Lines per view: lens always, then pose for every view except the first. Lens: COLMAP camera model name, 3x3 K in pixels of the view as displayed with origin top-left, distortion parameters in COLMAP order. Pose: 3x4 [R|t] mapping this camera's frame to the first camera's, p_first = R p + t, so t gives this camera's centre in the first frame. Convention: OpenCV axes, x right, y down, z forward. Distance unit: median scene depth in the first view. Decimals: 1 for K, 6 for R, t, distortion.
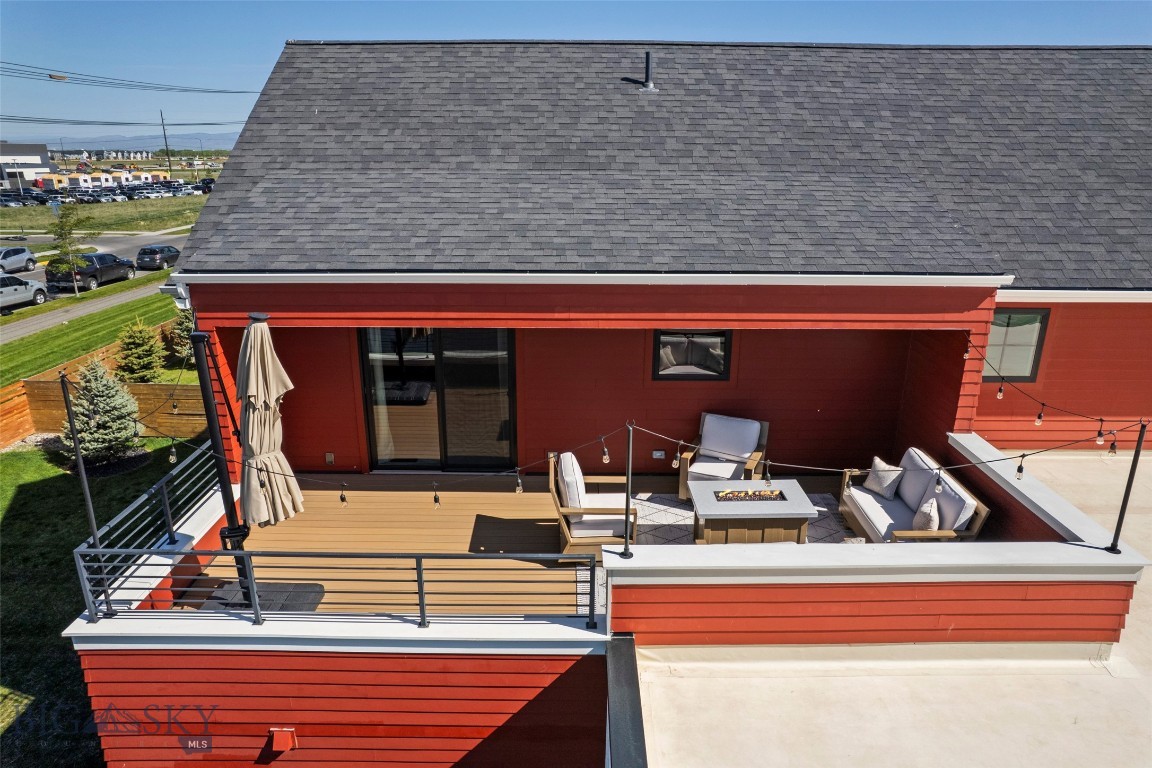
lens RADIAL K [[742.5, 0, 582.2], [0, 742.5, 390.2], [0, 0, 1]] dist [-0.060036, 0.050518]
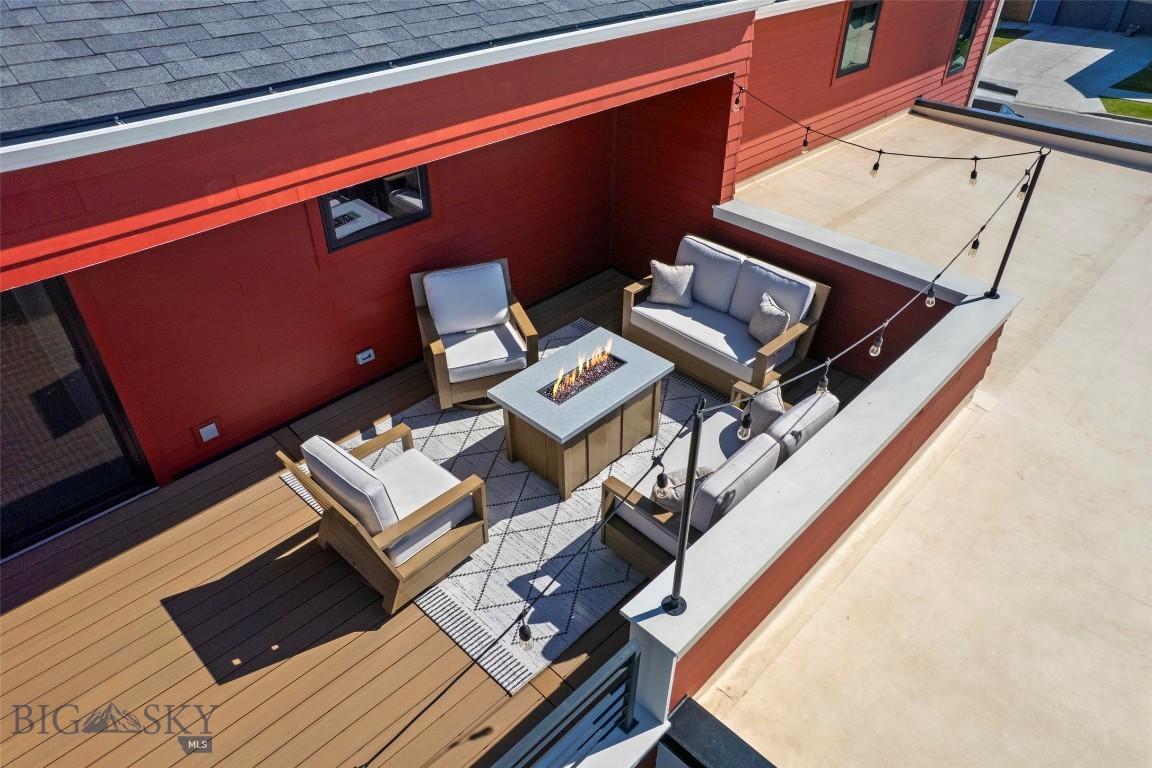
lens RADIAL K [[742.5, 0, 579.0], [0, 742.5, 383.2], [0, 0, 1]] dist [-0.060036, 0.050518]
pose [[0.707095, -0.417554, 0.570671, -0.162168], [0.225682, 0.898091, 0.377491, -0.106154], [-0.670138, -0.138132, 0.729270, 0.438106]]
